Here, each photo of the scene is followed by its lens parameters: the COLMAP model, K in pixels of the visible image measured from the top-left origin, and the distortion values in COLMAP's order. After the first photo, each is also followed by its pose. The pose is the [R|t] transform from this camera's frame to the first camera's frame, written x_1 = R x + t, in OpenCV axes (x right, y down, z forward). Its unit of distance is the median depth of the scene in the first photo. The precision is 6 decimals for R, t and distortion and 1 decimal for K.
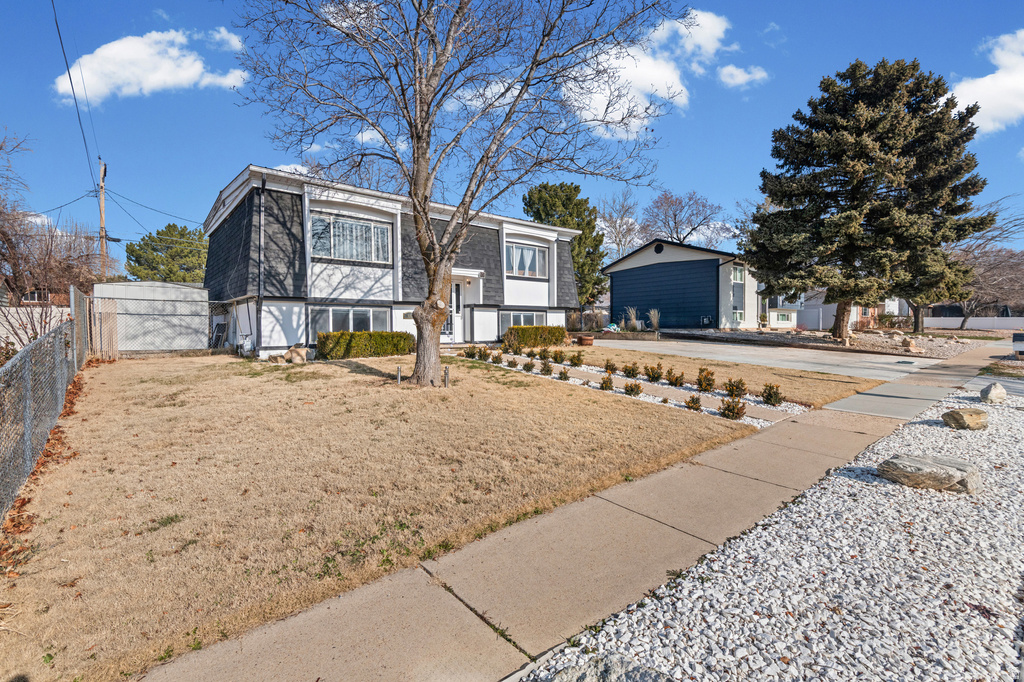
lens RADIAL K [[479.7, 0, 514.2], [0, 479.7, 349.1], [0, 0, 1]] dist [0.013027, -0.001676]
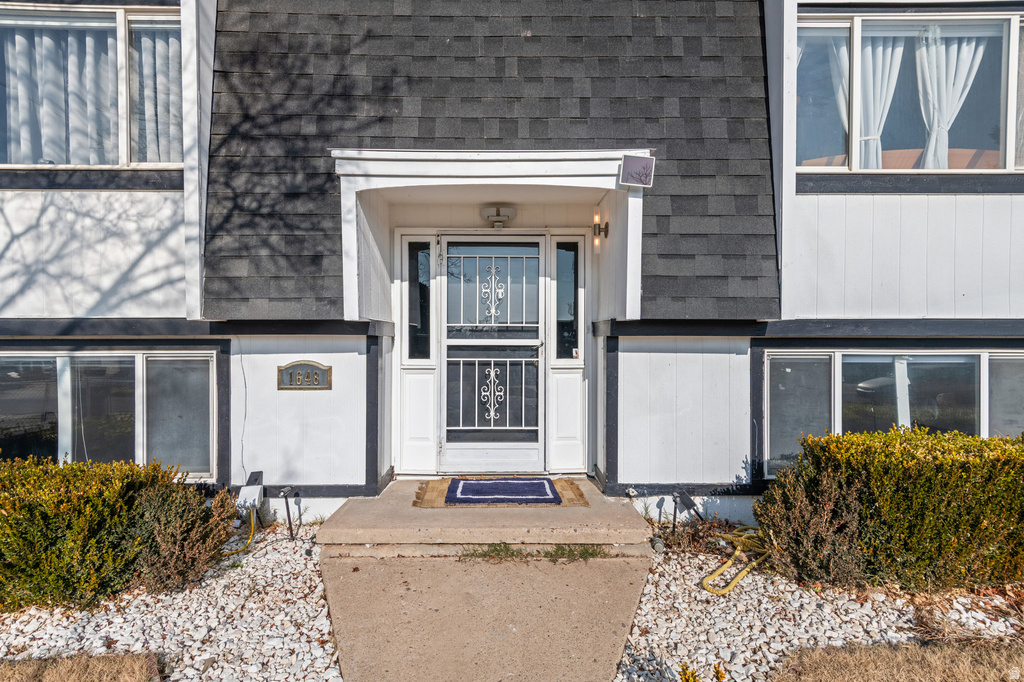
lens RADIAL K [[479.7, 0, 493.4], [0, 479.7, 348.6], [0, 0, 1]] dist [0.013027, -0.001676]
pose [[0.776907, 0.014340, -0.629452, 0.011927], [-0.028811, 0.999503, -0.012790, -0.077811], [0.628955, 0.028072, 0.776934, 0.808573]]
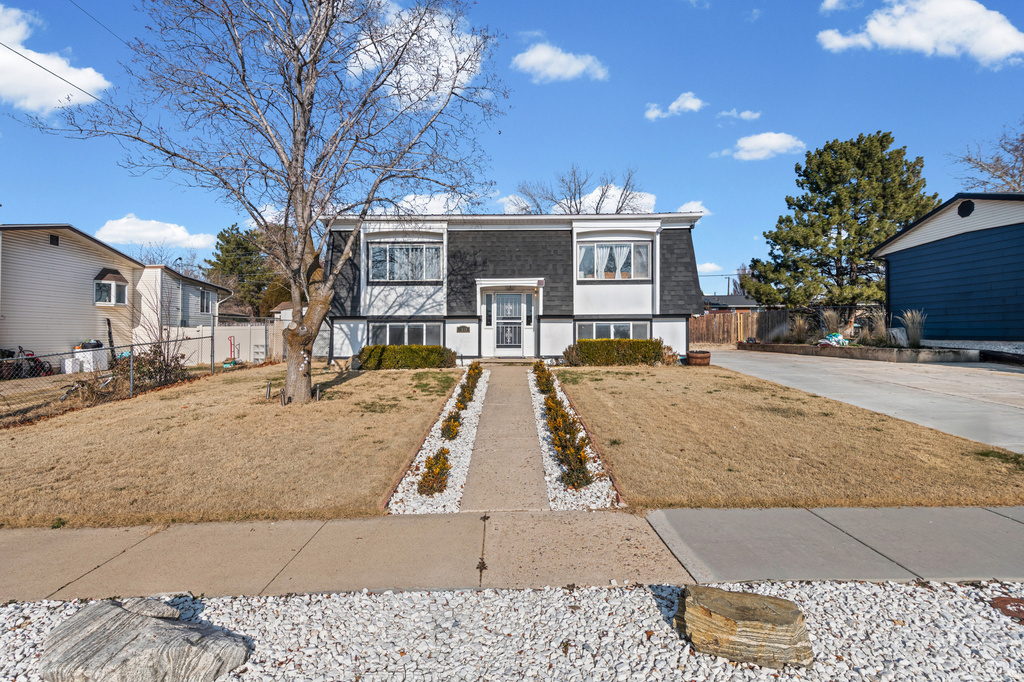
lens RADIAL K [[479.7, 0, 468.0], [0, 479.7, 333.7], [0, 0, 1]] dist [0.013027, -0.001676]
pose [[0.743902, -0.002976, -0.668282, 0.434529], [-0.026585, 0.999067, -0.034042, -0.024309], [0.667759, 0.043090, 0.743129, 0.235653]]
